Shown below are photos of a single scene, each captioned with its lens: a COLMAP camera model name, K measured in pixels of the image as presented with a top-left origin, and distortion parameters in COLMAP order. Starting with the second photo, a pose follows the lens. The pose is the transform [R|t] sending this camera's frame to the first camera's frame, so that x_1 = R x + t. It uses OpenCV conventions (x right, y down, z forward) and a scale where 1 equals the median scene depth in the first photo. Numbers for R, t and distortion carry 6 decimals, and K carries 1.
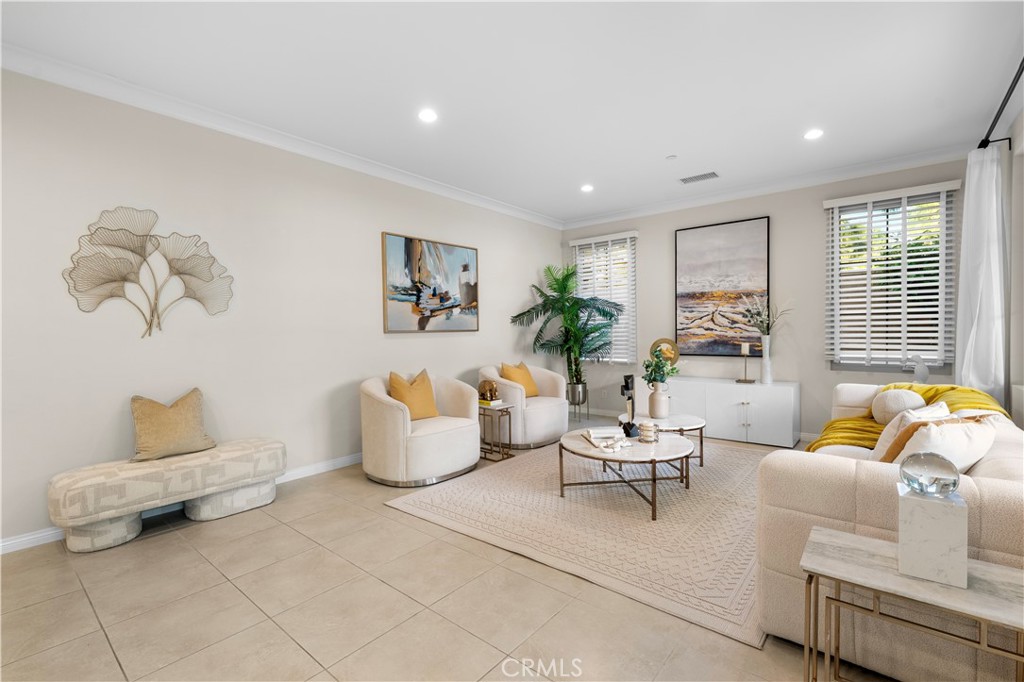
lens RADIAL K [[455.5, 0, 512.0], [0, 455.5, 341.0], [0, 0, 1]] dist [0.000311, -0.000109]
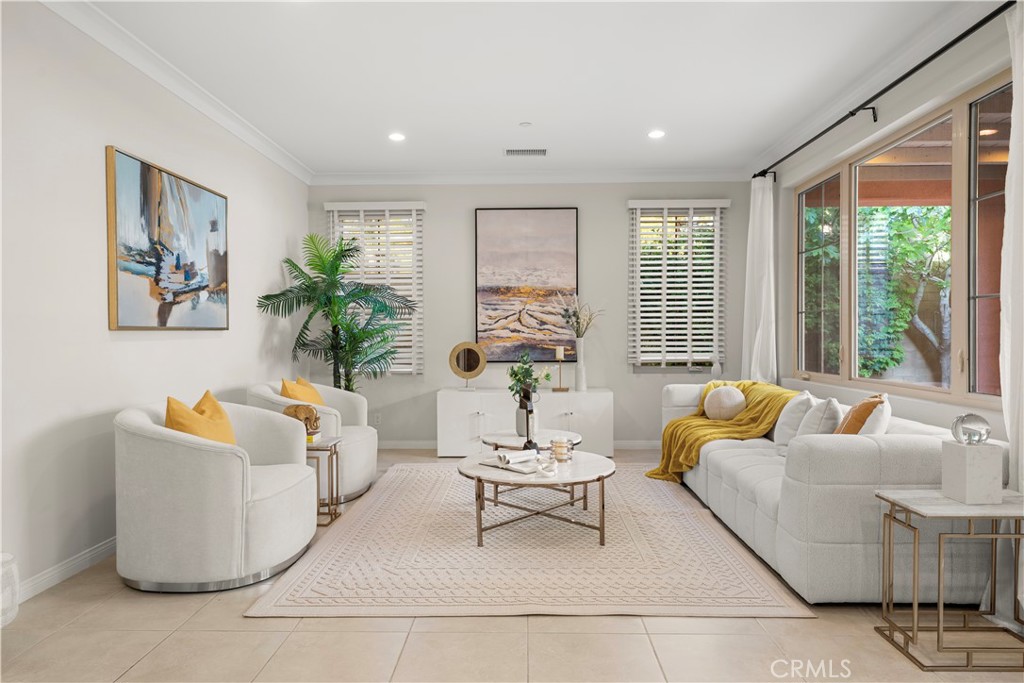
lens RADIAL K [[640.1, 0, 512.0], [0, 640.1, 341.5], [0, 0, 1]] dist [0.011693, 0.000715]
pose [[0.781901, 0.000622, 0.623402, -0.340559], [0.009404, 0.999874, -0.012794, 0.009591], [-0.623331, 0.015866, 0.781797, 0.083139]]
